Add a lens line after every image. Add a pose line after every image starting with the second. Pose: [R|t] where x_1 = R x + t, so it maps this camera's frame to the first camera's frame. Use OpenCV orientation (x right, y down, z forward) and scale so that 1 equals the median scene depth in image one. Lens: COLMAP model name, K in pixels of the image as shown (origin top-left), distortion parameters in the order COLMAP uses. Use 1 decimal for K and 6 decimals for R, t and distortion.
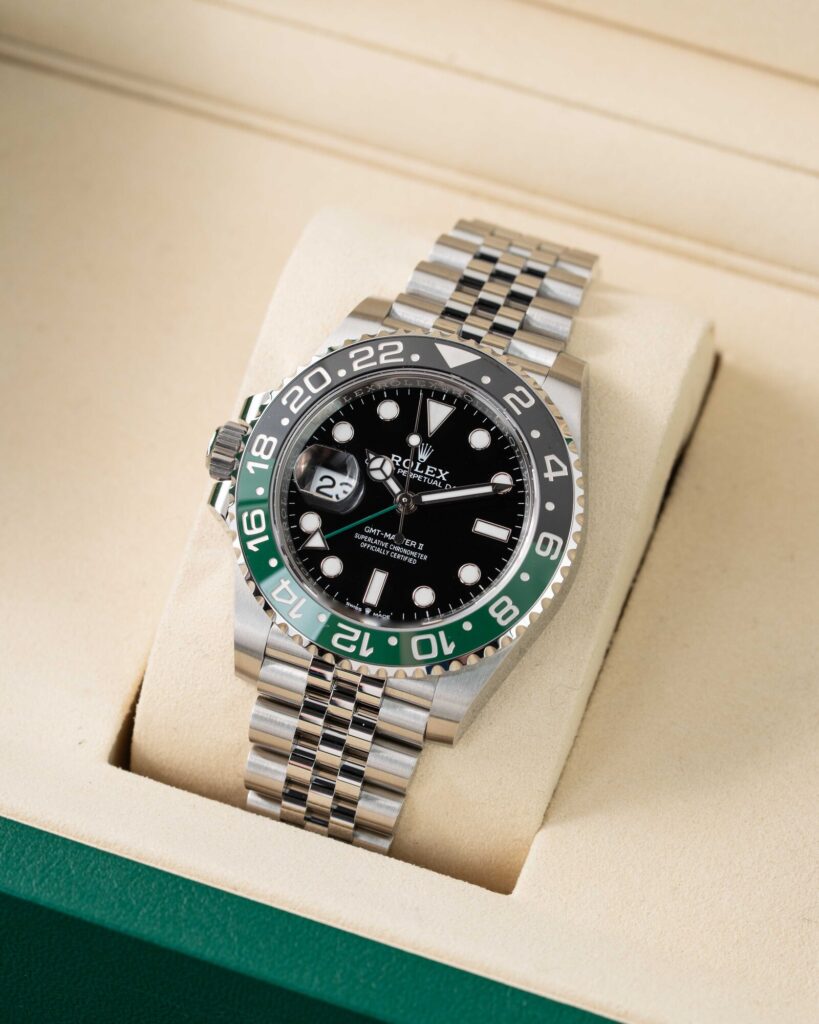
lens RADIAL K [[4924.5, 0, 405.0], [0, 4924.5, 512.2], [0, 0, 1]] dist [0.069652, 0.000000]
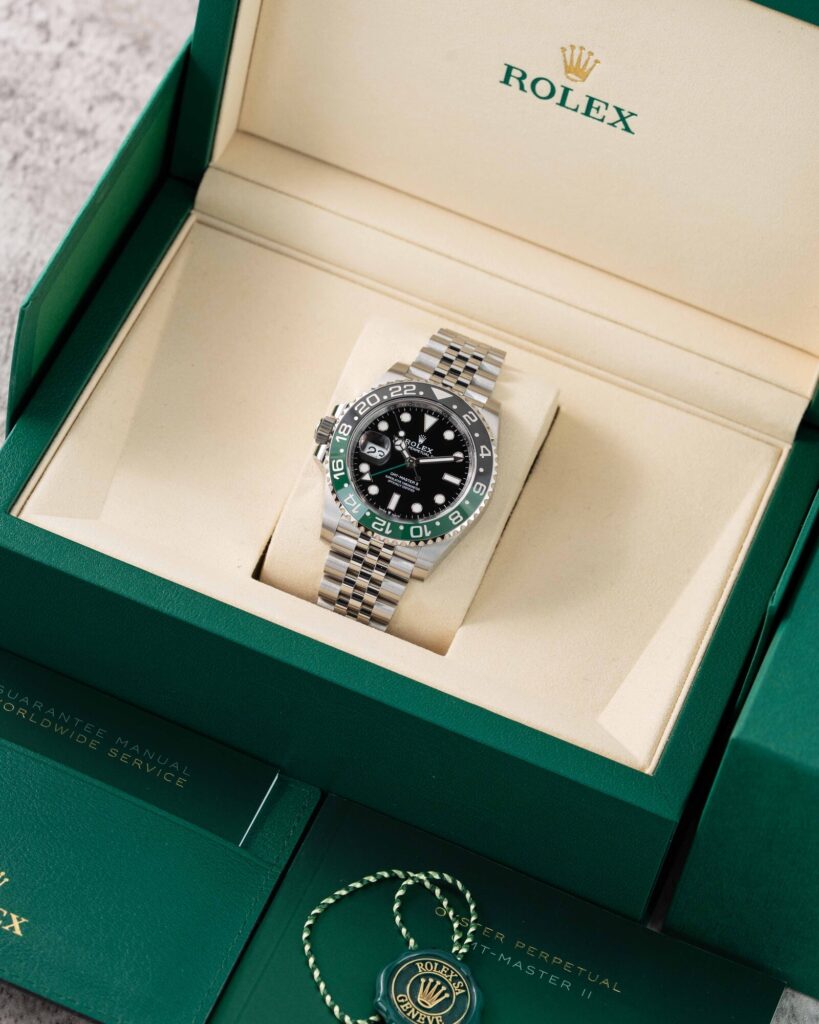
lens RADIAL K [[4924.5, 0, 410.5], [0, 4924.5, 510.3], [0, 0, 1]] dist [0.069652, 0.000000]
pose [[0.992515, 0.087347, 0.085352, -0.174327], [-0.085497, 0.996022, -0.025094, 0.069756], [-0.087205, 0.017609, 0.996035, -1.056550]]
